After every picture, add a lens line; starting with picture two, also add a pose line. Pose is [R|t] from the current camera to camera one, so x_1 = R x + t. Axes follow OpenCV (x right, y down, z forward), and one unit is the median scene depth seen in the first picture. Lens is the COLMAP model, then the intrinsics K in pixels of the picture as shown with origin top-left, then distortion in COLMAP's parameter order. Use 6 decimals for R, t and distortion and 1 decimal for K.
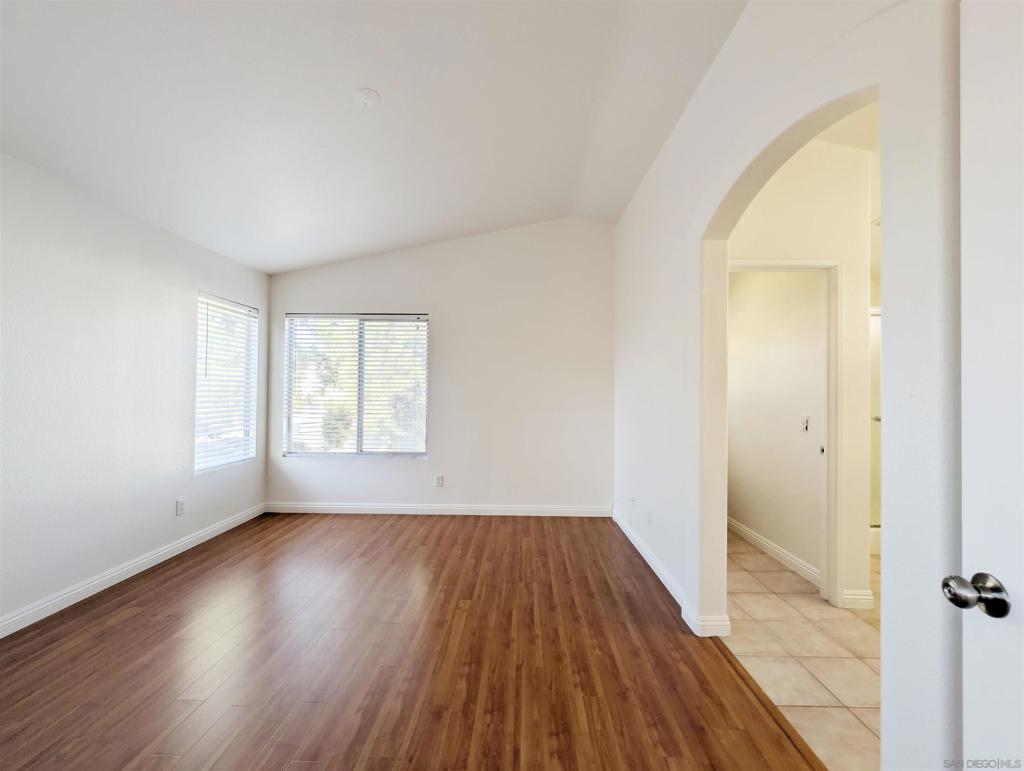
lens RADIAL K [[395.8, 0, 512.6], [0, 395.8, 387.9], [0, 0, 1]] dist [-0.002395, -0.000124]
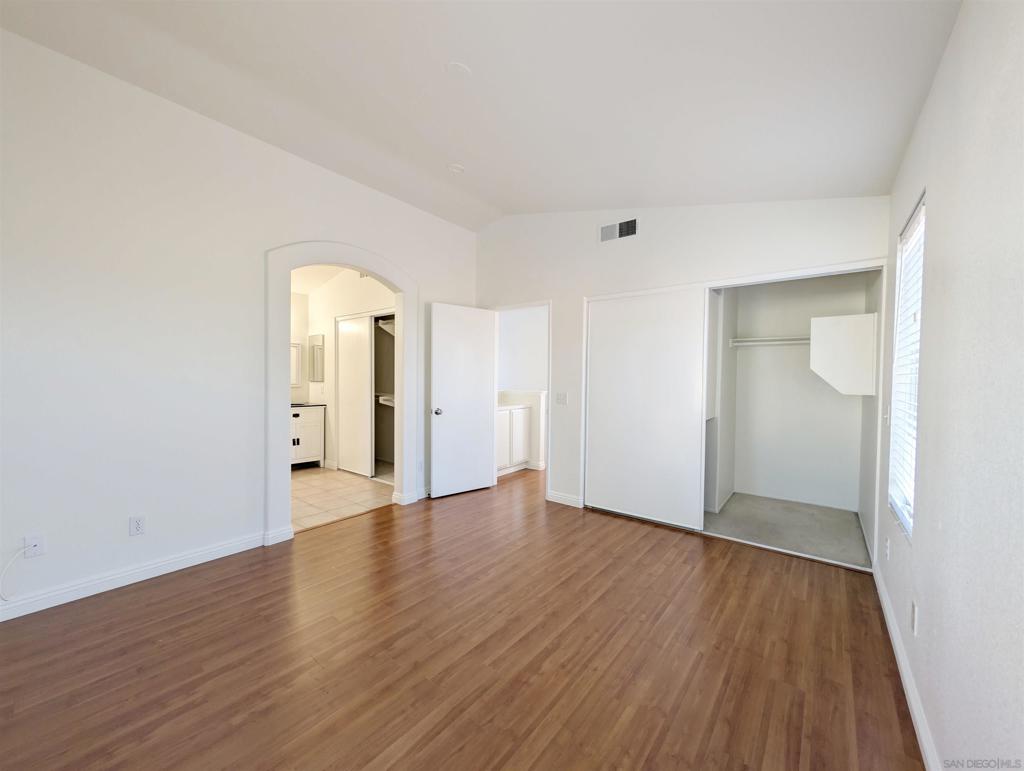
lens RADIAL K [[395.8, 0, 511.5], [0, 395.8, 386.6], [0, 0, 1]] dist [-0.002395, -0.000124]
pose [[-0.802373, -0.020446, 0.596473, -0.872929], [-0.016485, 0.999791, 0.012097, 0.019001], [-0.596595, -0.000127, -0.802542, 1.383339]]
